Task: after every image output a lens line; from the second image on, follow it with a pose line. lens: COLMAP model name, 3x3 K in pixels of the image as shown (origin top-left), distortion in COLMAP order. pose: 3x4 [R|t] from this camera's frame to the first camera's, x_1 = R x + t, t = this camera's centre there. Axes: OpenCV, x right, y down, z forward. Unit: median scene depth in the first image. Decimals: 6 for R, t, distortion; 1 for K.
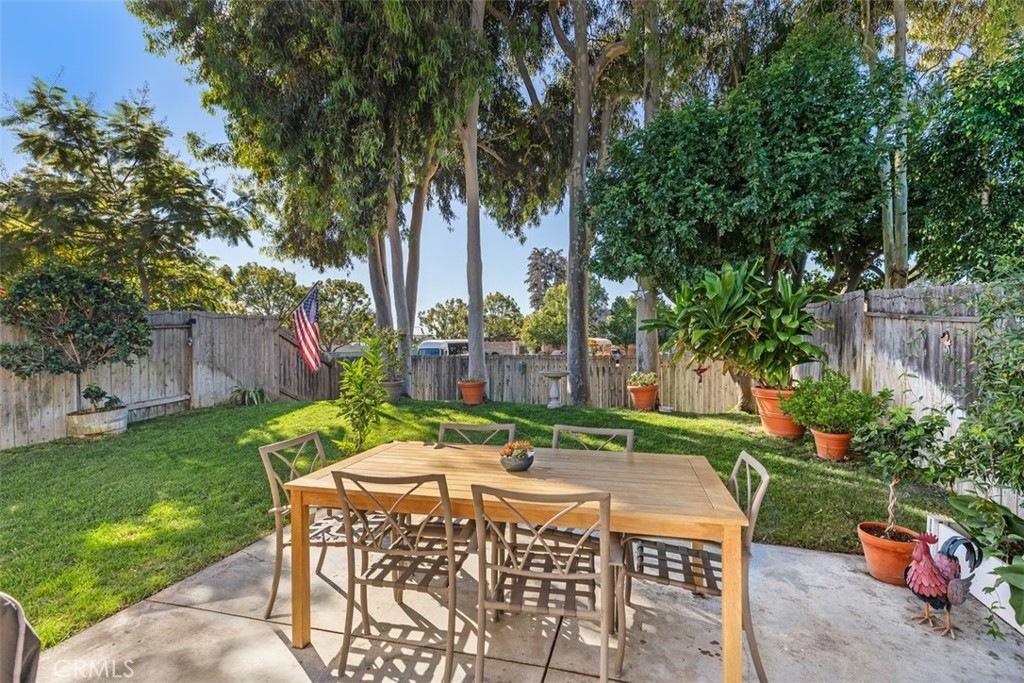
lens RADIAL K [[473.7, 0, 512.0], [0, 473.7, 341.5], [0, 0, 1]] dist [0.003201, 0.000142]
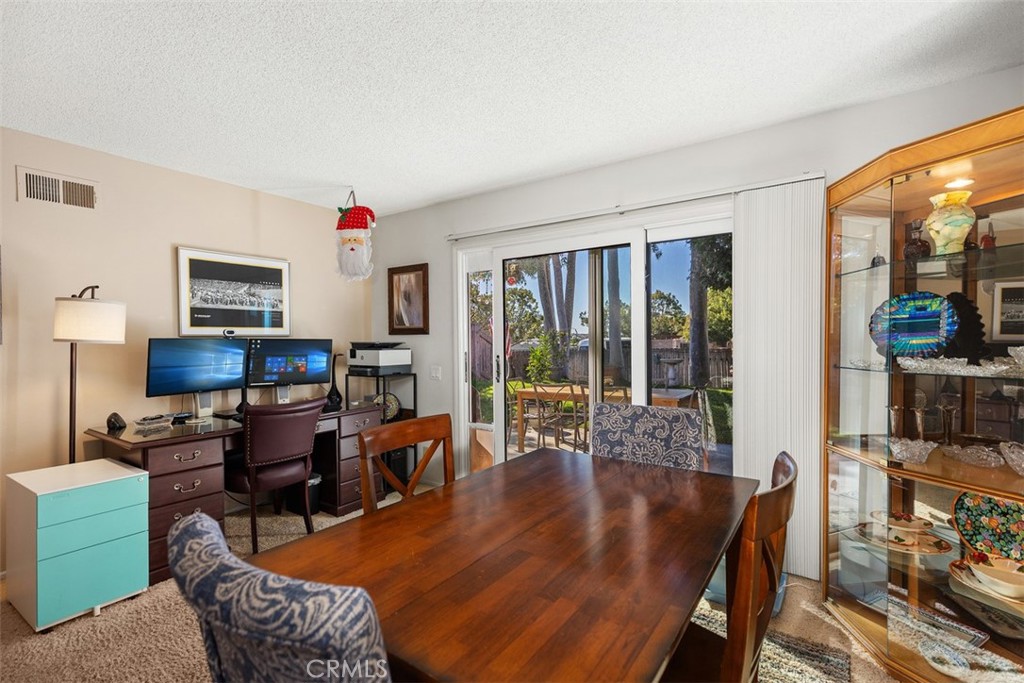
lens RADIAL K [[460.8, 0, 511.8], [0, 460.8, 346.8], [0, 0, 1]] dist [0.000925, -0.000106]
pose [[0.940750, -0.007114, -0.339025, 0.069116], [0.011948, 0.999855, 0.012173, 0.003706], [0.338889, -0.015502, 0.940699, -0.258235]]
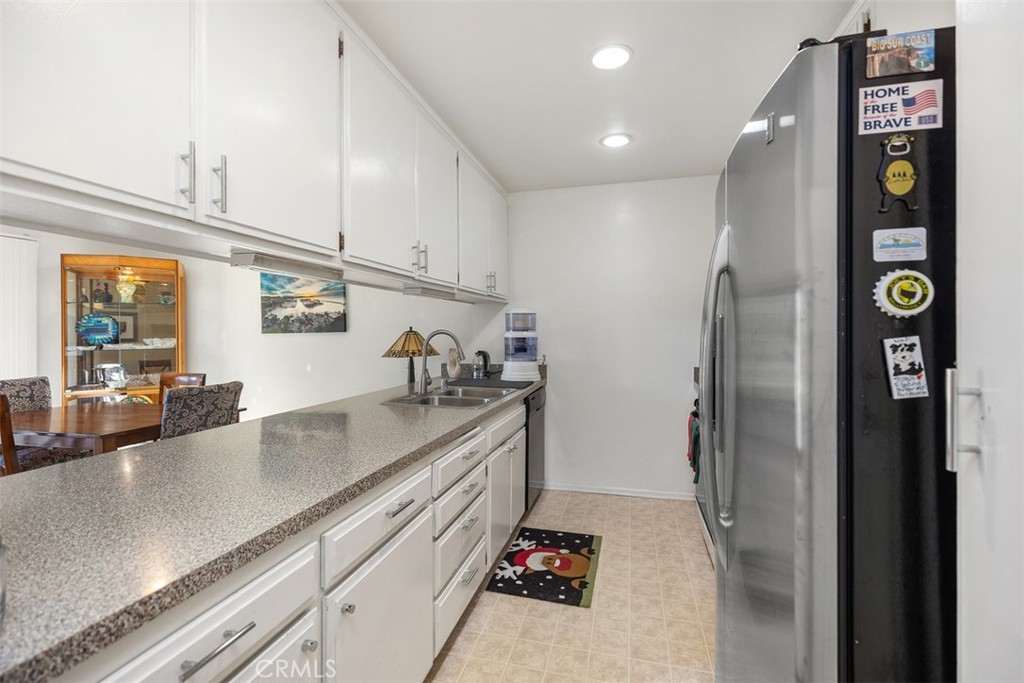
lens RADIAL K [[461.2, 0, 510.8], [0, 461.2, 331.6], [0, 0, 1]] dist [0.004564, -0.000019]
pose [[-0.003295, -0.007359, 0.999967, -0.196637], [0.008117, 0.999940, 0.007386, 0.001282], [-0.999962, 0.008141, -0.003235, -0.364589]]
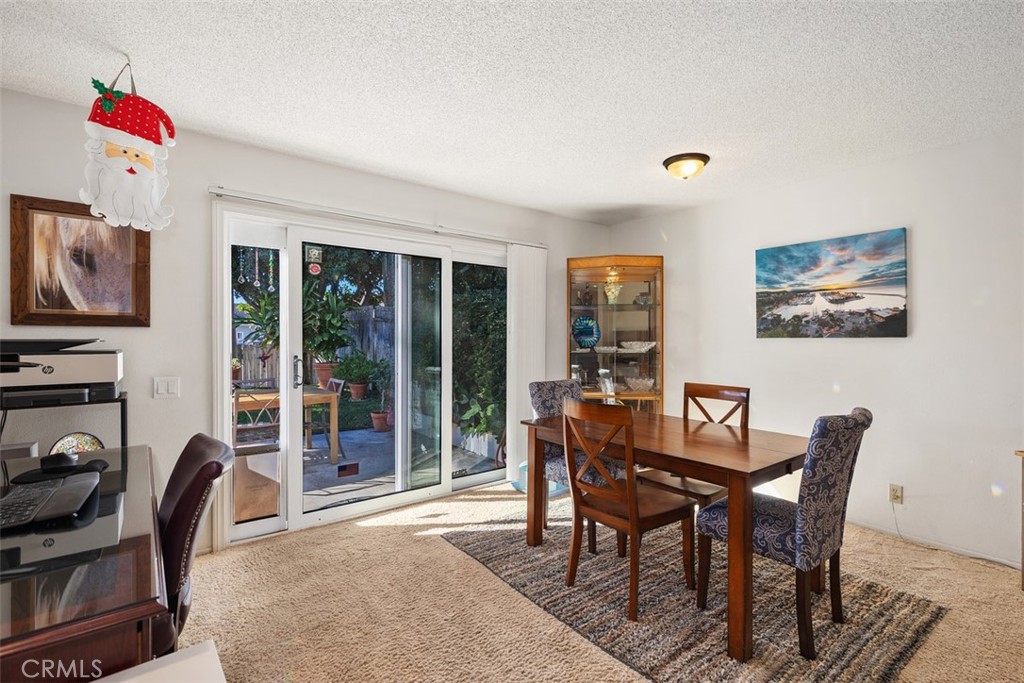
lens RADIAL K [[460.8, 0, 511.8], [0, 460.8, 346.8], [0, 0, 1]] dist [0.000925, -0.000106]
pose [[0.599450, -0.021480, 0.800124, -0.162278], [0.001269, 0.999664, 0.025886, 0.001718], [-0.800411, -0.014502, 0.599276, -0.222380]]
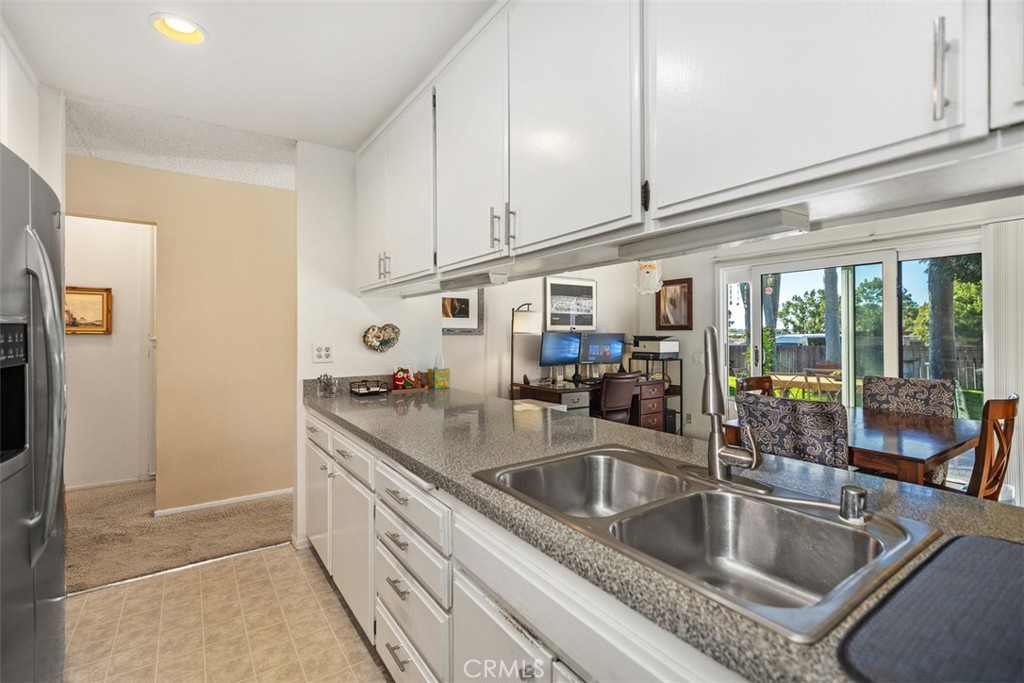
lens RADIAL K [[461.2, 0, 510.8], [0, 461.2, 331.6], [0, 0, 1]] dist [0.004564, -0.000019]
pose [[0.761200, -0.010376, -0.648434, 0.057459], [0.002959, 0.999917, -0.012528, 0.004544], [0.648511, 0.007617, 0.761168, -0.418398]]
